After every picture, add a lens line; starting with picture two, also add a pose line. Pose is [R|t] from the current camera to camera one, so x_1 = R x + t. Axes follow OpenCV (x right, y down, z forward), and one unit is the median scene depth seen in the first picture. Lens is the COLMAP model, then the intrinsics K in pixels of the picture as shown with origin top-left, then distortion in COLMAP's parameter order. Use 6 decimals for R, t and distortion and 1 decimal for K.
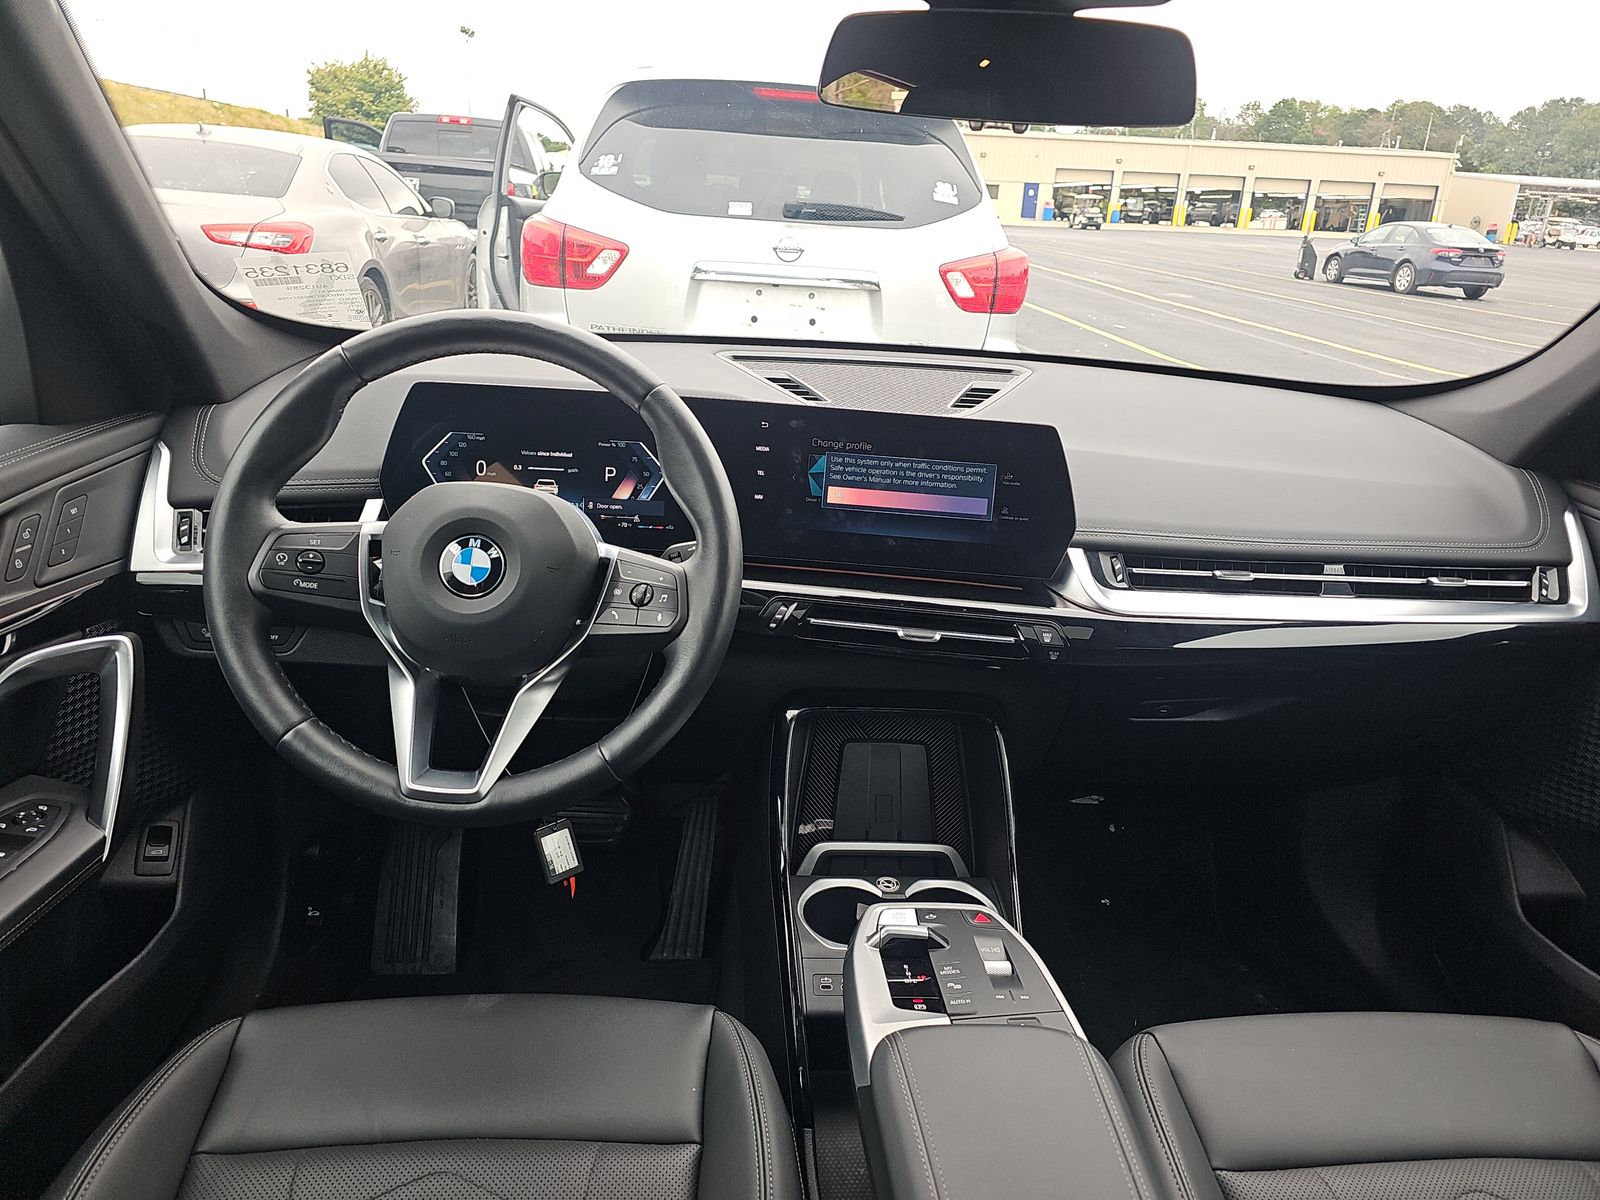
lens RADIAL K [[1063.3, 0, 800.0], [0, 1063.3, 600.0], [0, 0, 1]] dist [0.066771, -0.000301]
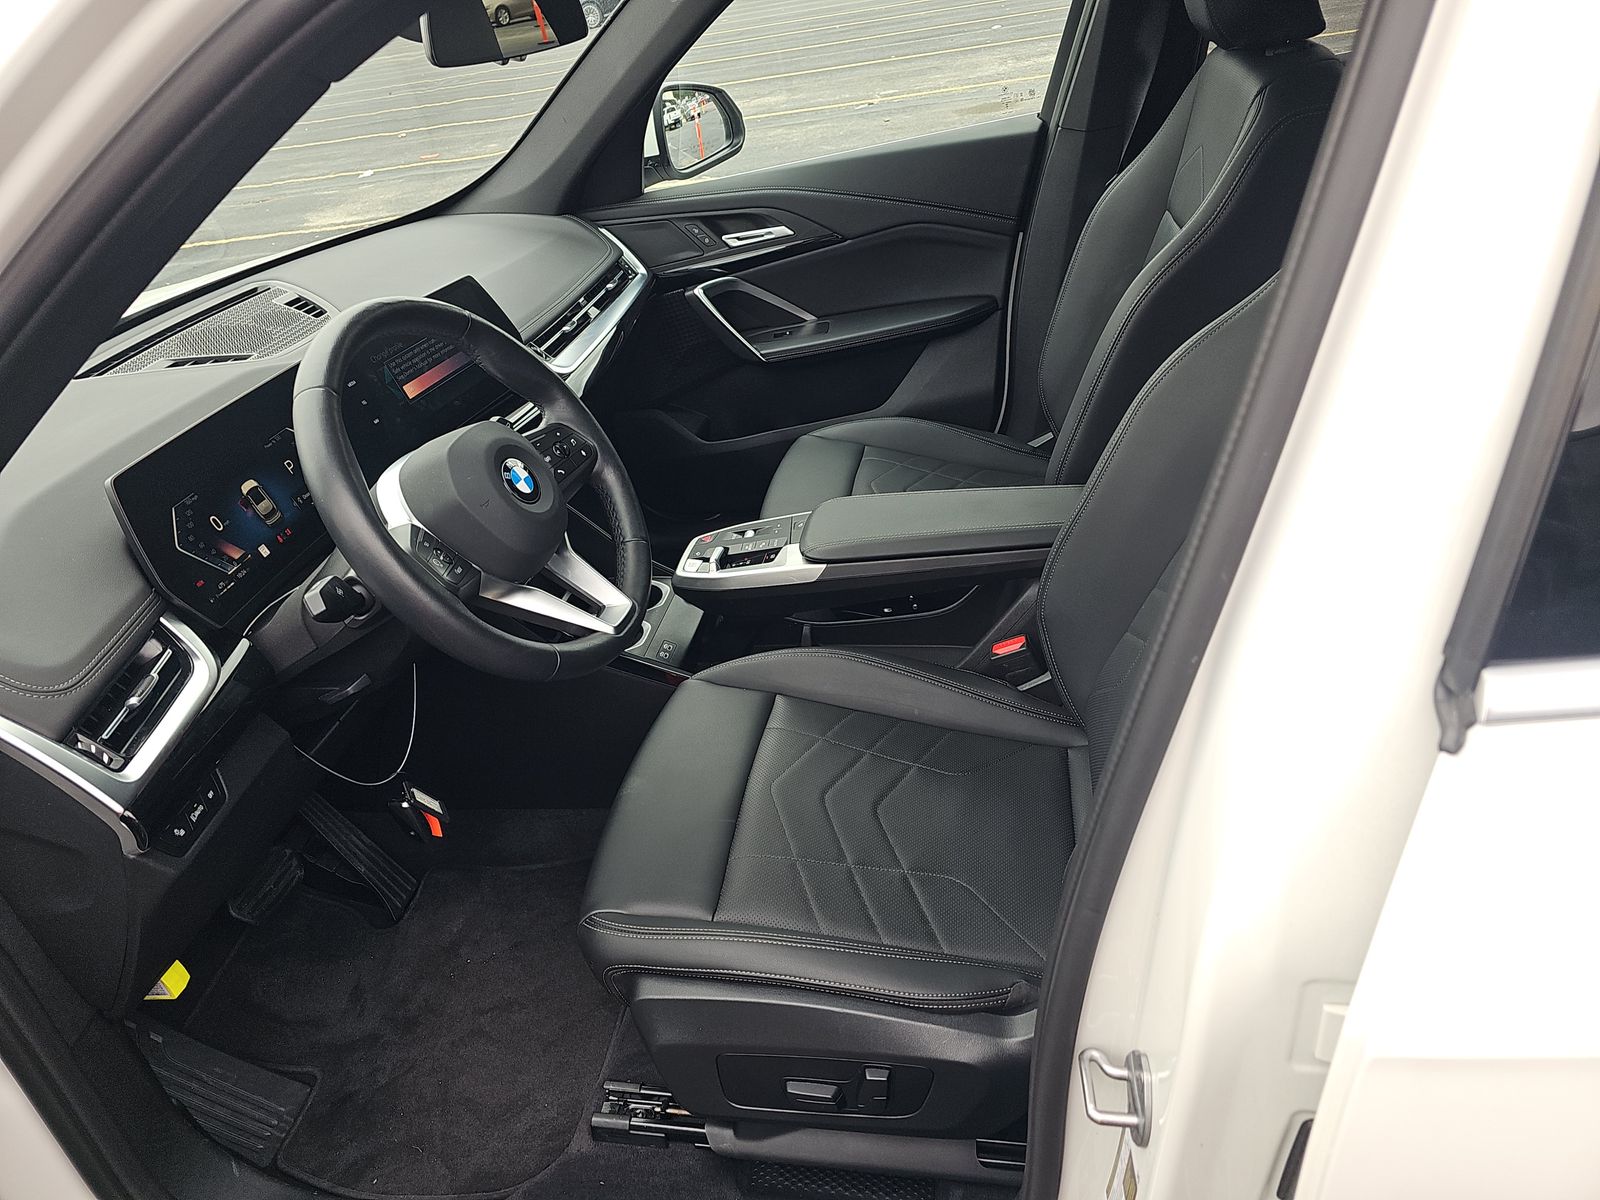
lens RADIAL K [[1079.1, 0, 803.6], [0, 1079.1, 631.9], [0, 0, 1]] dist [0.019959, -0.000382]
pose [[0.220860, -0.604400, 0.765455, -0.982742], [0.484369, 0.749180, 0.451793, -0.233967], [-0.846527, 0.270980, 0.458216, 0.128829]]
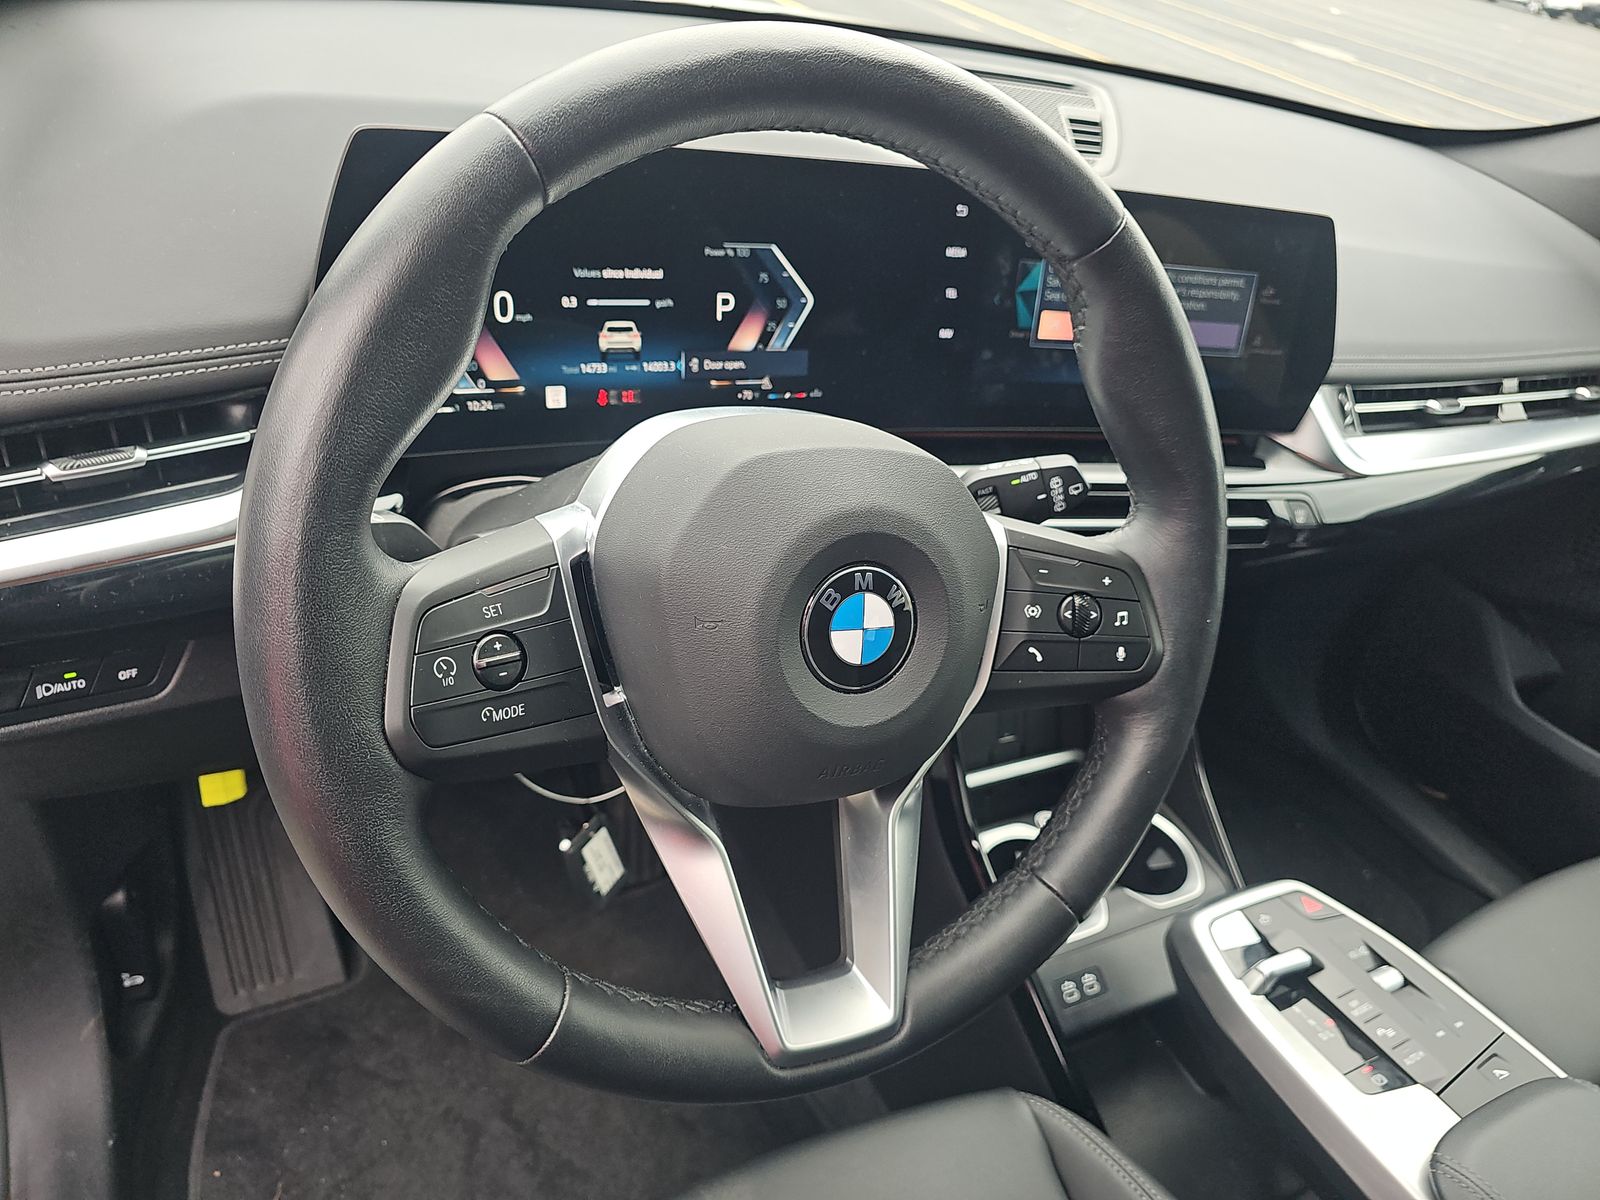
lens RADIAL K [[1079.1, 0, 803.6], [0, 1079.1, 631.9], [0, 0, 1]] dist [0.019959, -0.000382]
pose [[0.915181, -0.149721, 0.374202, -0.380527], [0.021676, 0.945382, 0.325243, -0.140532], [-0.402459, -0.289545, 0.868441, 0.433797]]
